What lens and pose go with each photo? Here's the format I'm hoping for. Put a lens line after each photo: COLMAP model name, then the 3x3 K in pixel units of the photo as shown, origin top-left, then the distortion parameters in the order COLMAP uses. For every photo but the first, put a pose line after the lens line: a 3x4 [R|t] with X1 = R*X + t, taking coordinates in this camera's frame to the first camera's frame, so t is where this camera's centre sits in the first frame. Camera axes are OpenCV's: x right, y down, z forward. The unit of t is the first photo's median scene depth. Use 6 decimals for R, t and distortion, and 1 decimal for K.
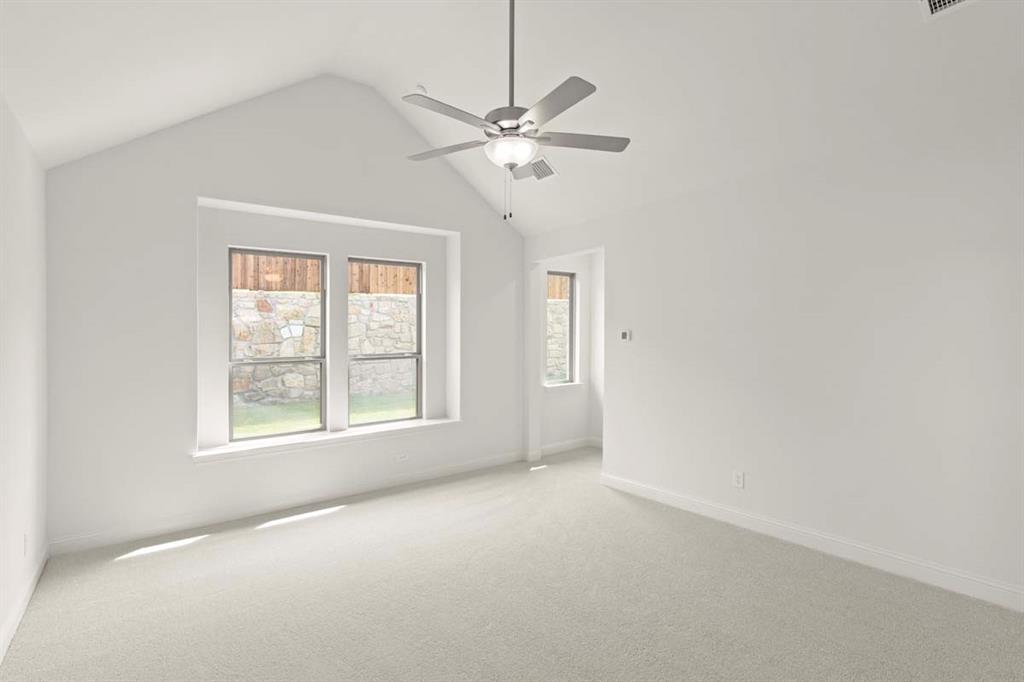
lens RADIAL K [[494.4, 0, 511.4], [0, 494.4, 341.5], [0, 0, 1]] dist [-0.000439, -0.000192]
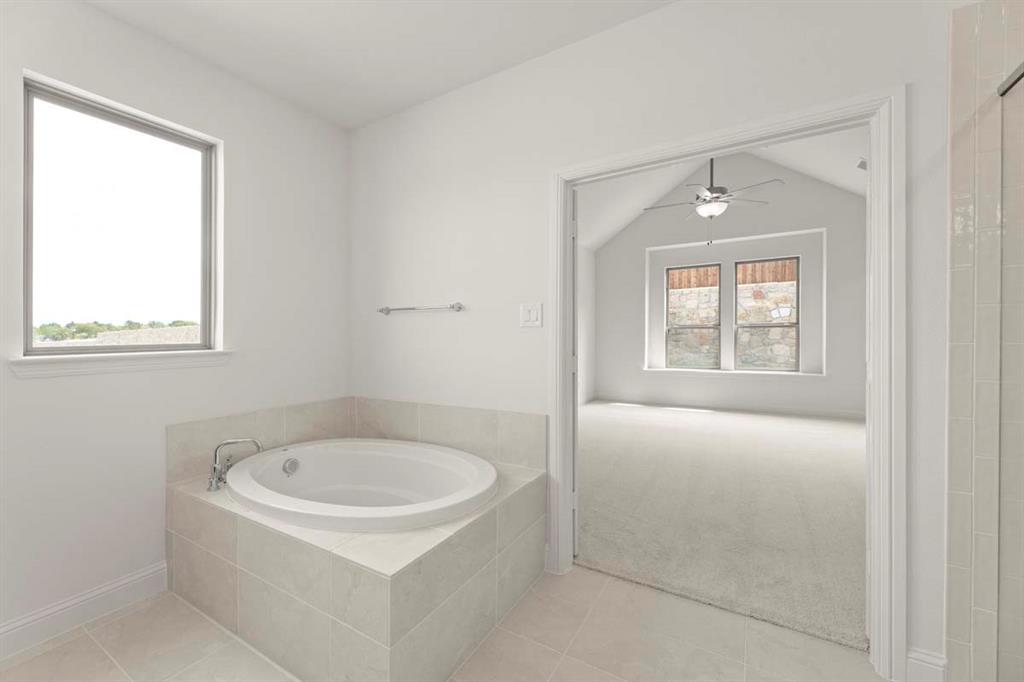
lens RADIAL K [[417.4, 0, 510.9], [0, 417.4, 332.9], [0, 0, 1]] dist [0.019101, 0.000222]
pose [[0.381819, 0.013690, -0.924136, 0.325934], [-0.001930, 0.999900, 0.014015, 0.019896], [0.924235, -0.003567, 0.381808, -0.090676]]
